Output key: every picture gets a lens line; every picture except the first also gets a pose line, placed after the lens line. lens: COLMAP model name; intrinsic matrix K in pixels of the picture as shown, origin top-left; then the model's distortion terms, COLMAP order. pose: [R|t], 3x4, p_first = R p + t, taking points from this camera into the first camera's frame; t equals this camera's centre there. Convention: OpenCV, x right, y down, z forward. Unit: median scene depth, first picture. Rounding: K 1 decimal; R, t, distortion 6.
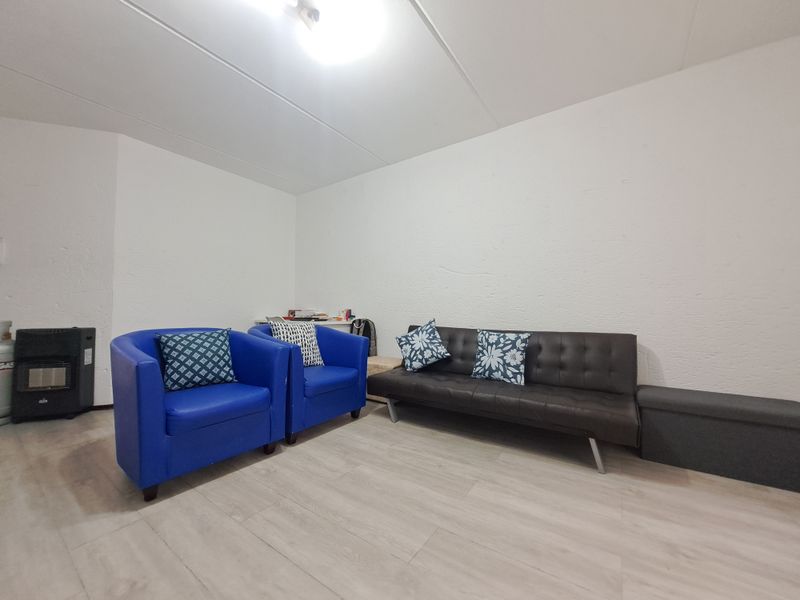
lens RADIAL K [[319.8, 0, 394.0], [0, 319.8, 300.8], [0, 0, 1]] dist [-0.017194, 0.000076]
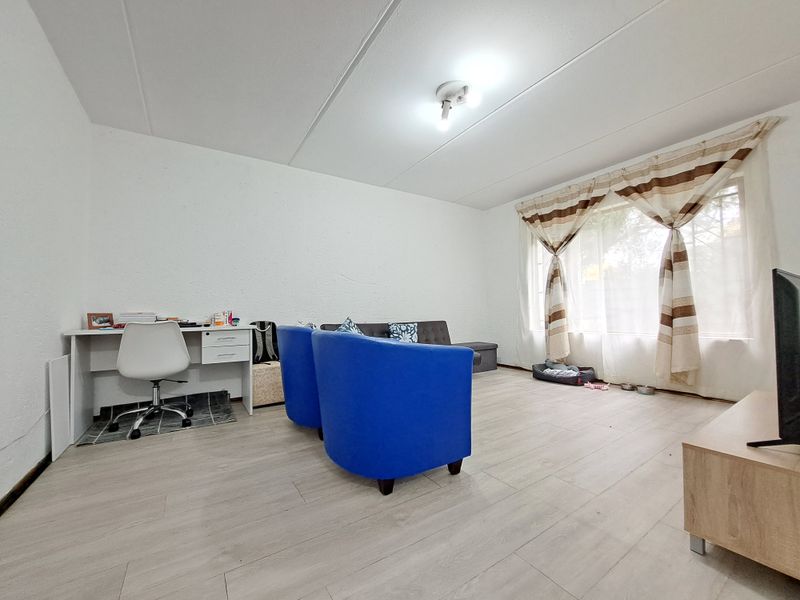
lens RADIAL K [[319.8, 0, 394.0], [0, 319.8, 300.8], [0, 0, 1]] dist [-0.017194, 0.000076]
pose [[0.364107, 0.029389, 0.930893, -1.278994], [-0.006080, 0.999556, -0.029178, 0.036960], [-0.931337, 0.004964, 0.364124, 0.521371]]
